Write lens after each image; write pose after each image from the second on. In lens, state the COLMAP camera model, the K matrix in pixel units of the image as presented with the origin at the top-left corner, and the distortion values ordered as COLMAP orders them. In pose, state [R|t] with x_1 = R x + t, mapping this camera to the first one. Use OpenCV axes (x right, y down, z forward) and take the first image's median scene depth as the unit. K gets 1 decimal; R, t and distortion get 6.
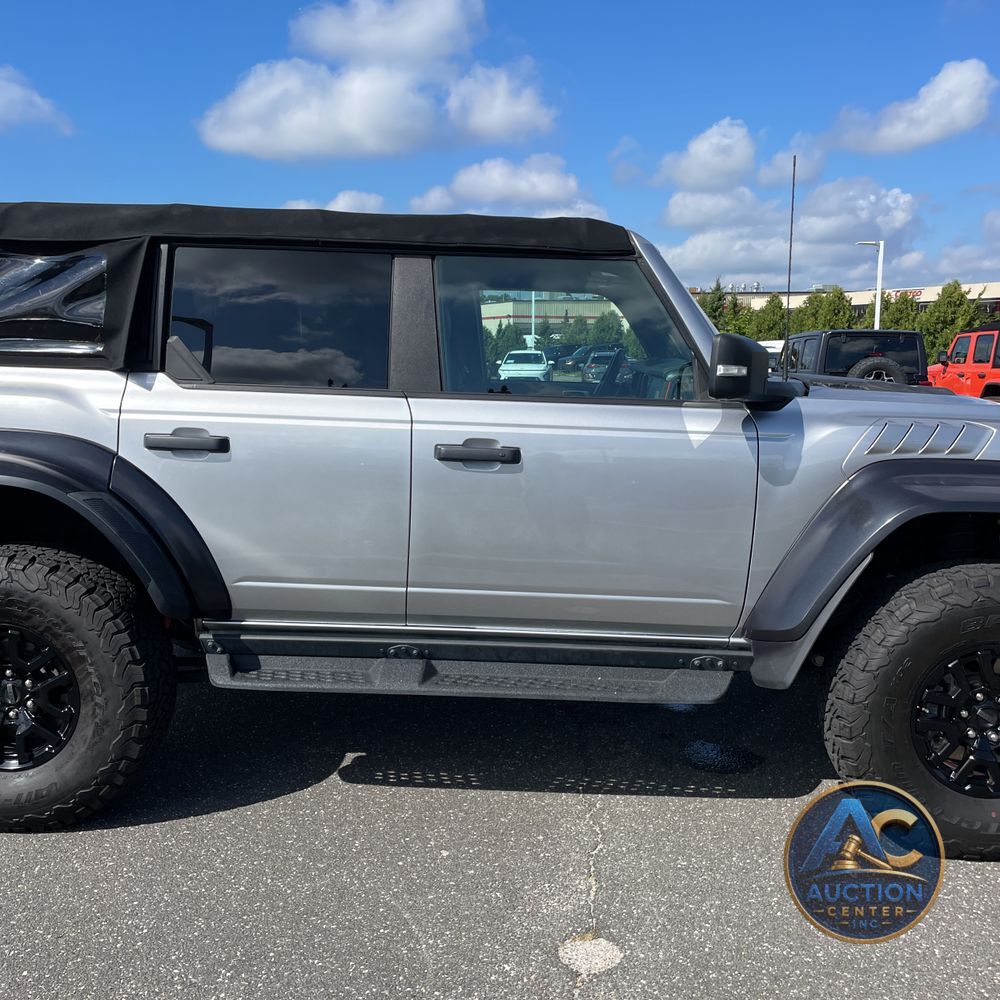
lens RADIAL K [[1026.2, 0, 504.8], [0, 1026.2, 477.0], [0, 0, 1]] dist [0.050264, 0.000000]
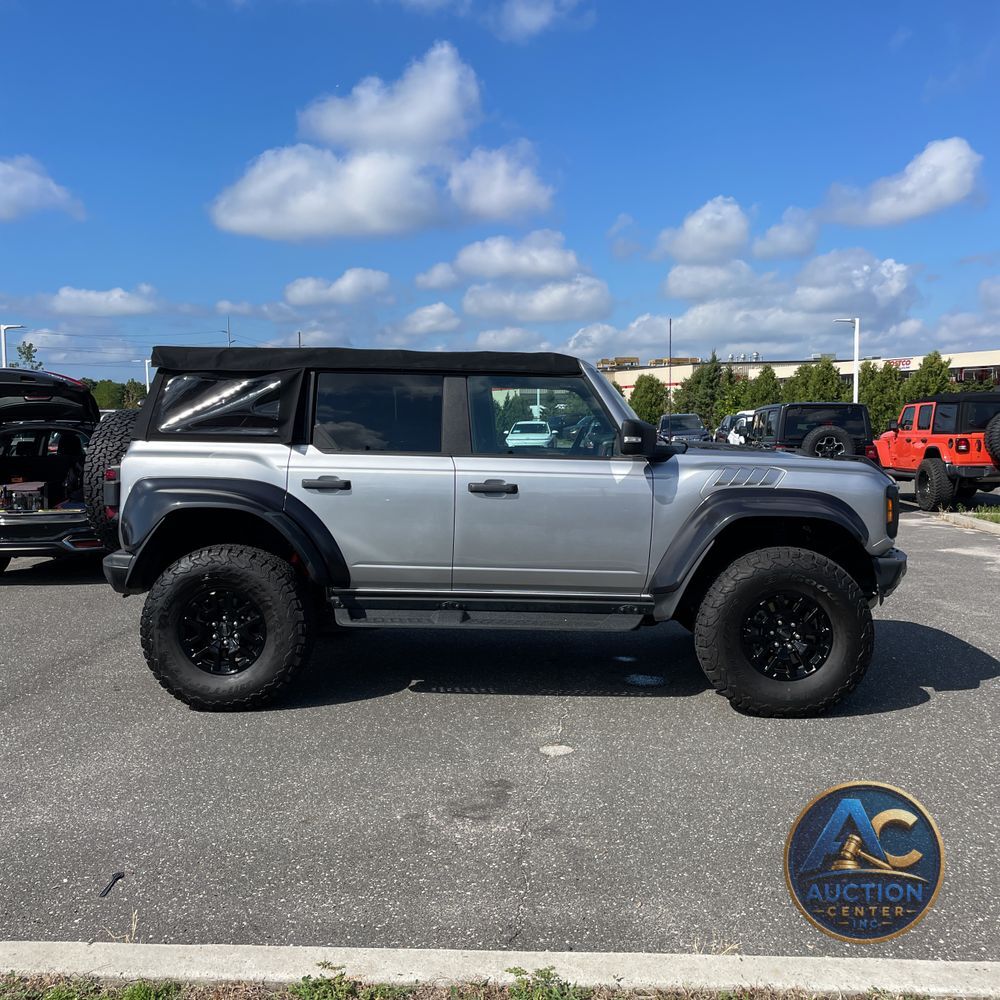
lens RADIAL K [[1026.2, 0, 509.5], [0, 1026.2, 464.8], [0, 0, 1]] dist [0.050264, 0.000000]
pose [[0.999933, -0.011318, -0.002585, 0.006285], [0.011081, 0.996857, -0.078449, 0.072168], [0.003465, 0.078415, 0.996915, -0.719816]]
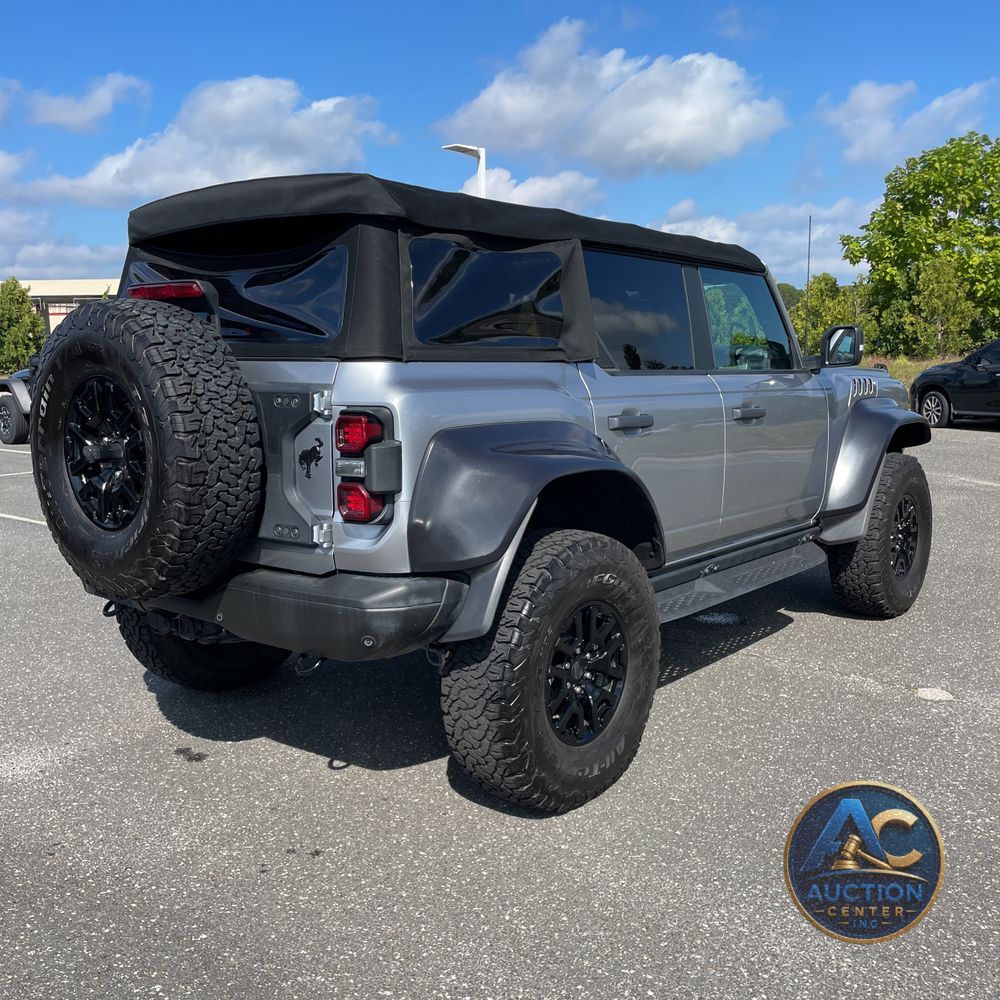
lens RADIAL K [[1026.2, 0, 519.3], [0, 1026.2, 504.0], [0, 0, 1]] dist [0.050264, 0.000000]
pose [[0.599581, -0.136963, 0.788507, -1.281111], [0.115740, 0.989729, 0.083906, -0.052178], [-0.791901, 0.040953, 0.609275, 0.393890]]
